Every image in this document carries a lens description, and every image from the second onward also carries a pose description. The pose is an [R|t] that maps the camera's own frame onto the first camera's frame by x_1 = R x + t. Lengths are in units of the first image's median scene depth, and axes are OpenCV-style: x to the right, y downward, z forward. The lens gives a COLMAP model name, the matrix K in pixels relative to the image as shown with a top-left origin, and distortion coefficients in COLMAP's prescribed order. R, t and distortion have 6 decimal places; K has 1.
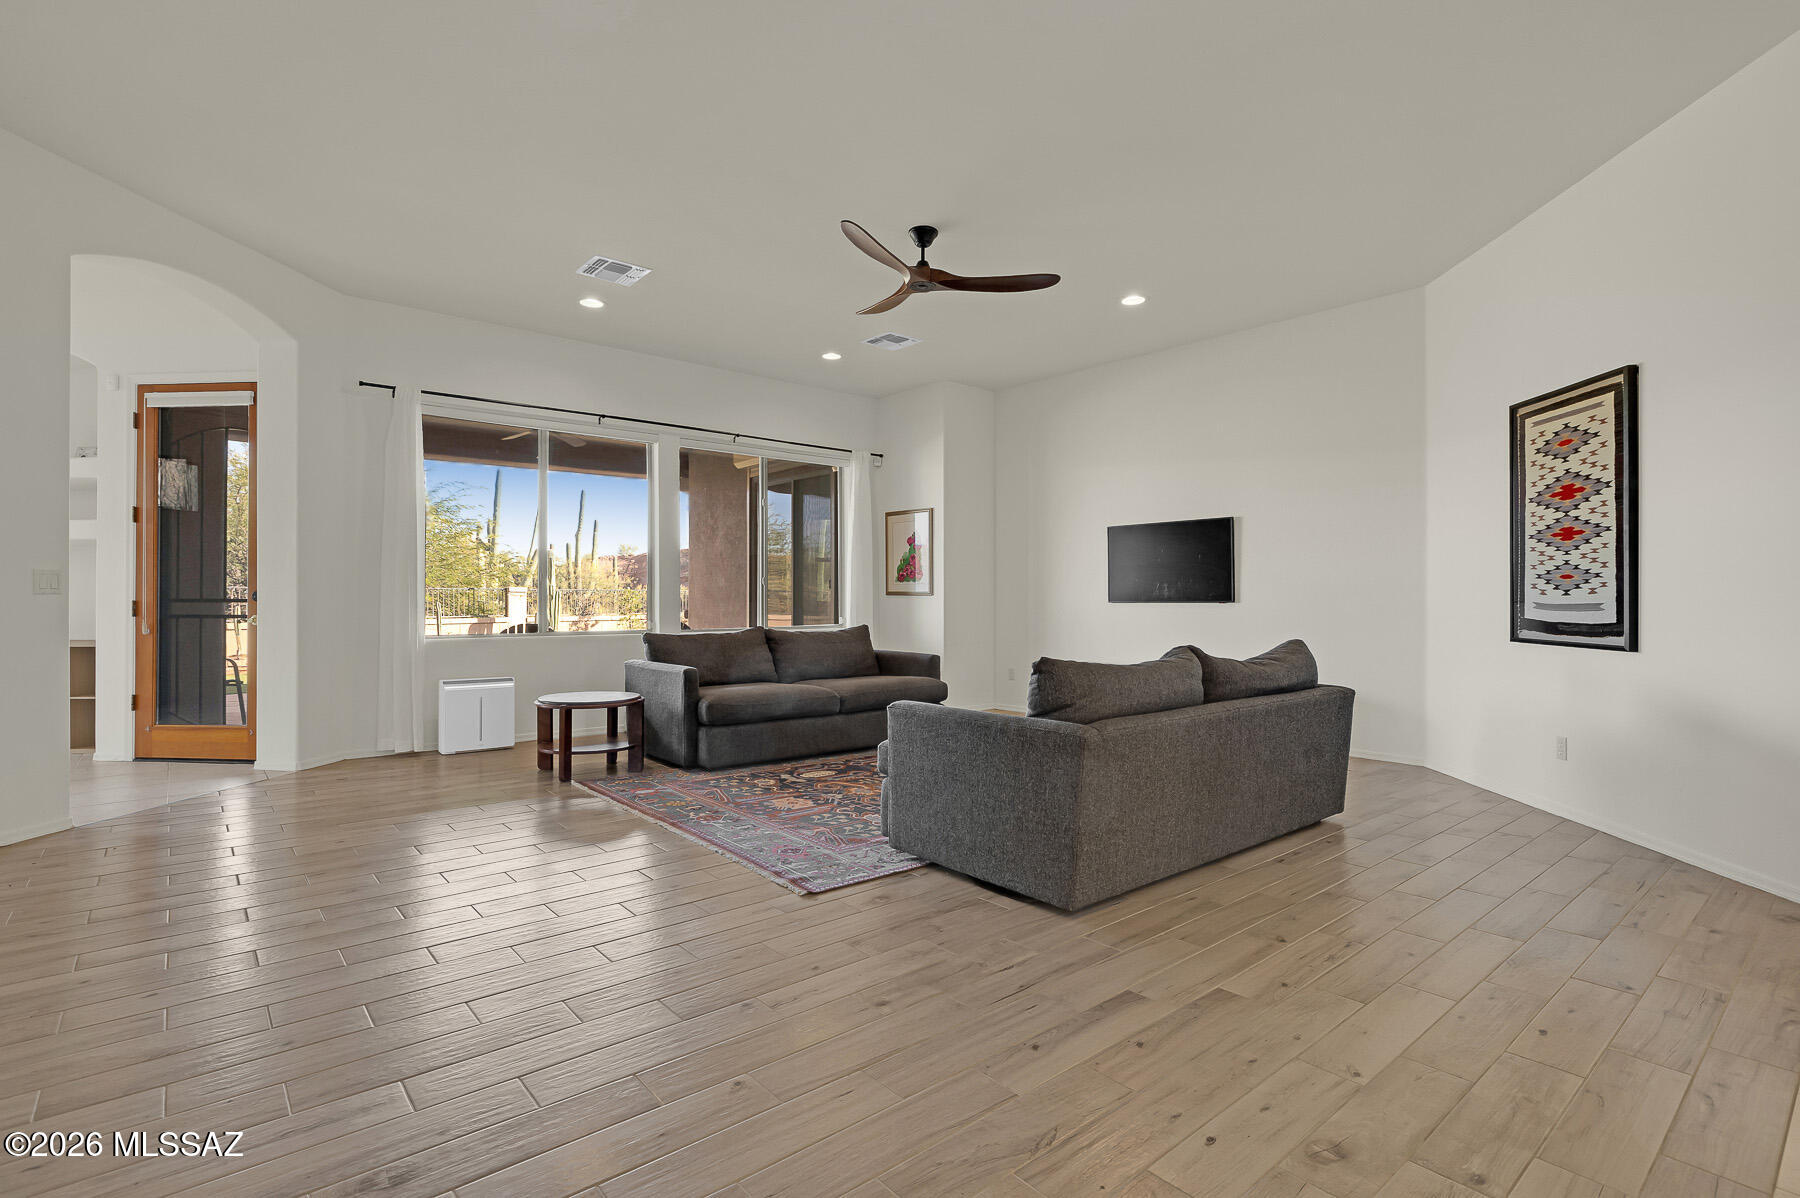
lens RADIAL K [[866.2, 0, 912.9], [0, 866.2, 593.2], [0, 0, 1]] dist [-0.003129, -0.000189]
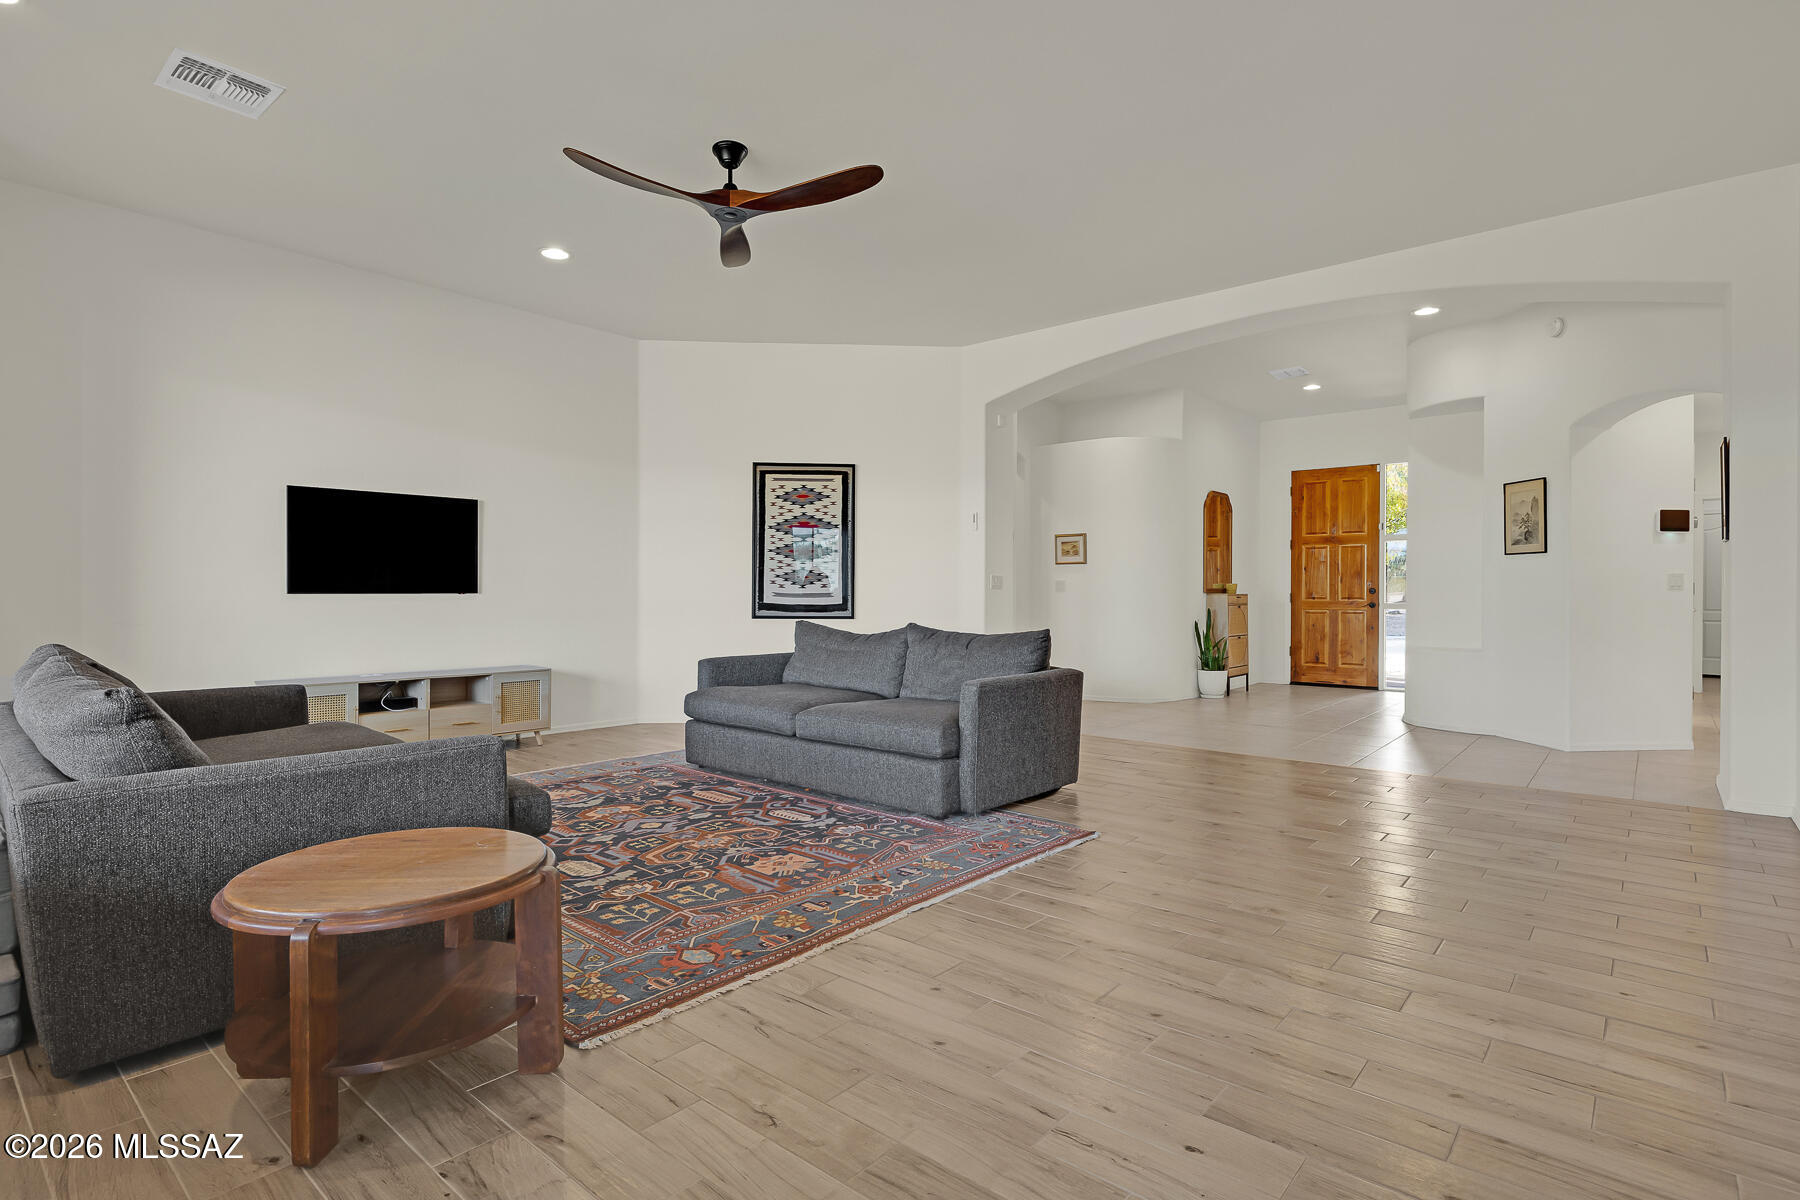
lens RADIAL K [[880.1, 0, 896.6], [0, 880.1, 597.2], [0, 0, 1]] dist [-0.004348, -0.000460]
pose [[-0.148965, -0.007411, 0.988815, -0.995671], [-0.008416, 0.999945, 0.006227, 0.008280], [-0.988807, -0.007395, -0.149019, 1.123109]]
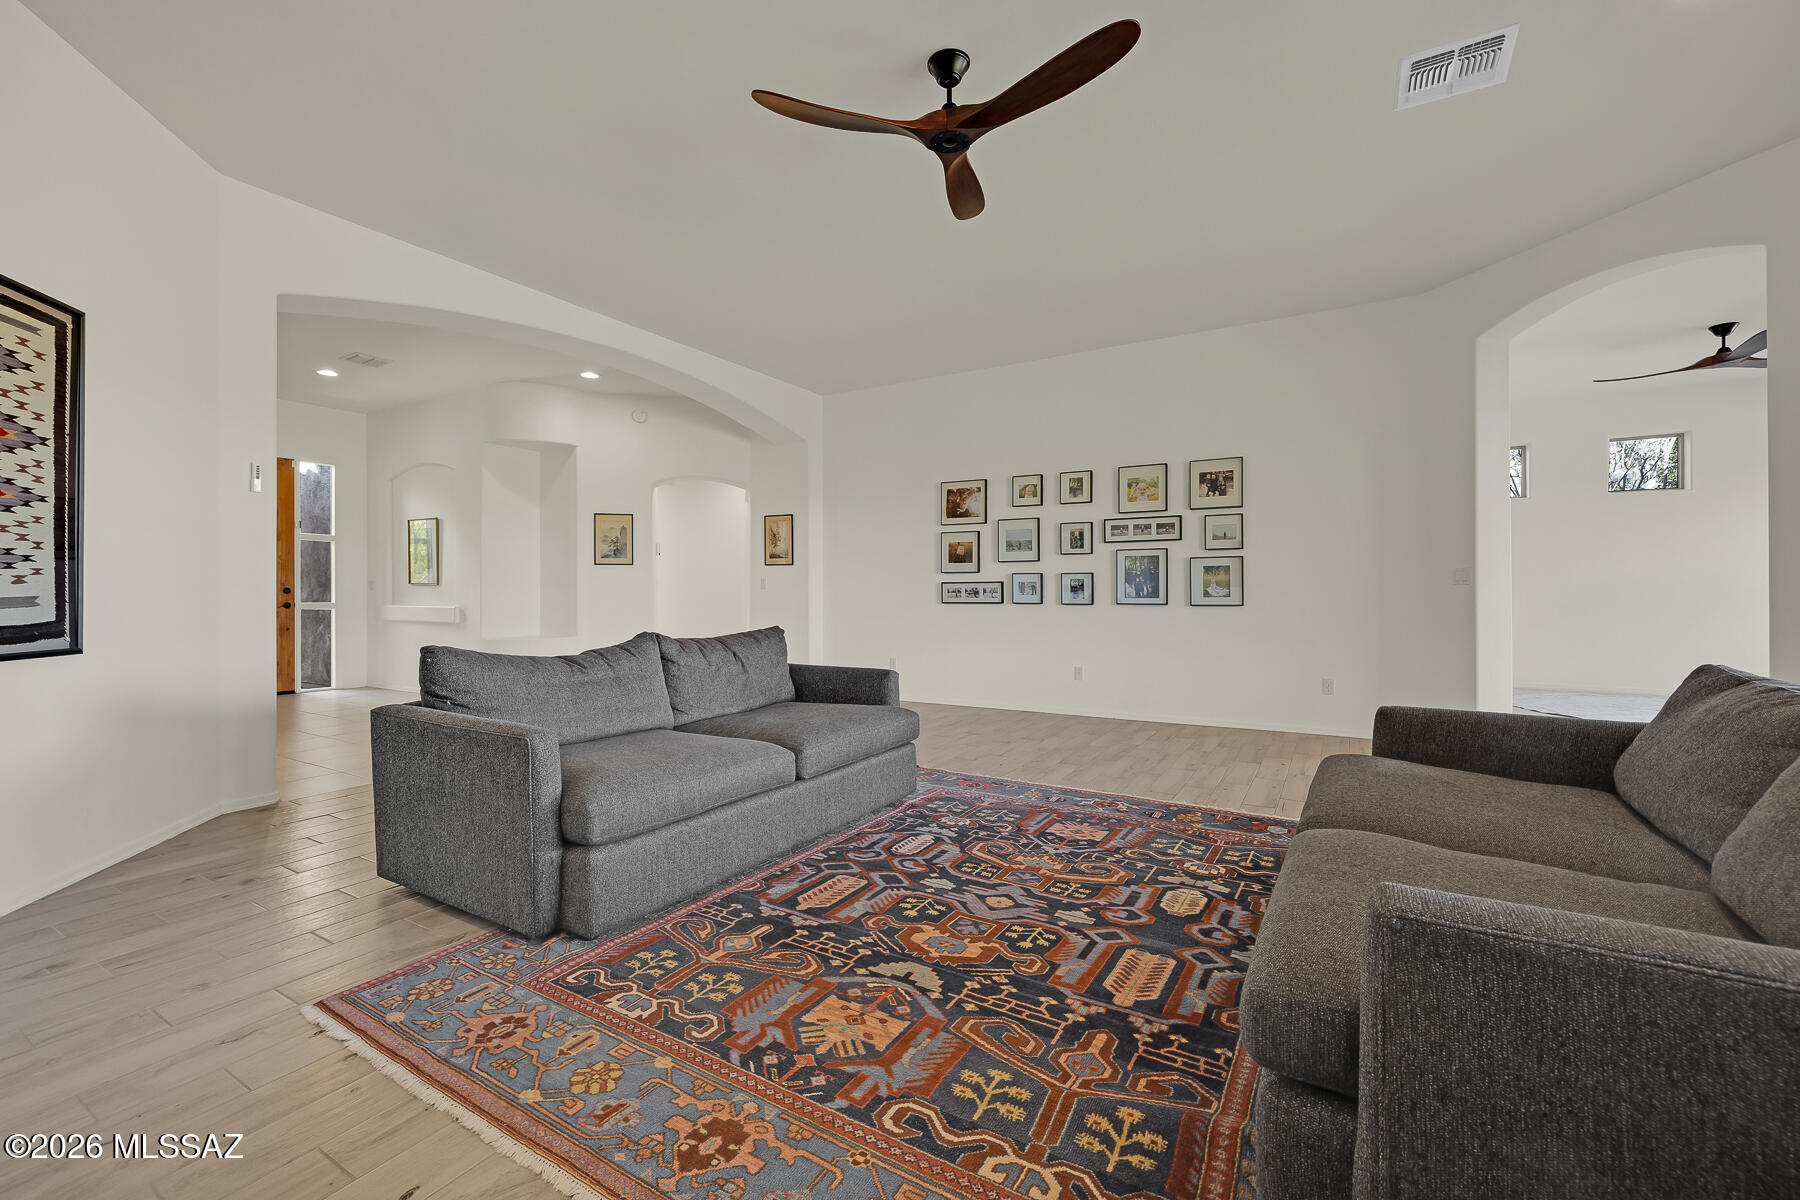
lens RADIAL K [[769.1, 0, 875.7], [0, 769.1, 584.2], [0, 0, 1]] dist [-0.003008, 0.001190]
pose [[-0.953930, 0.001706, -0.300026, 0.299392], [0.007000, 0.999838, -0.016572, 0.016805], [0.299949, -0.017908, -0.953787, 1.827923]]
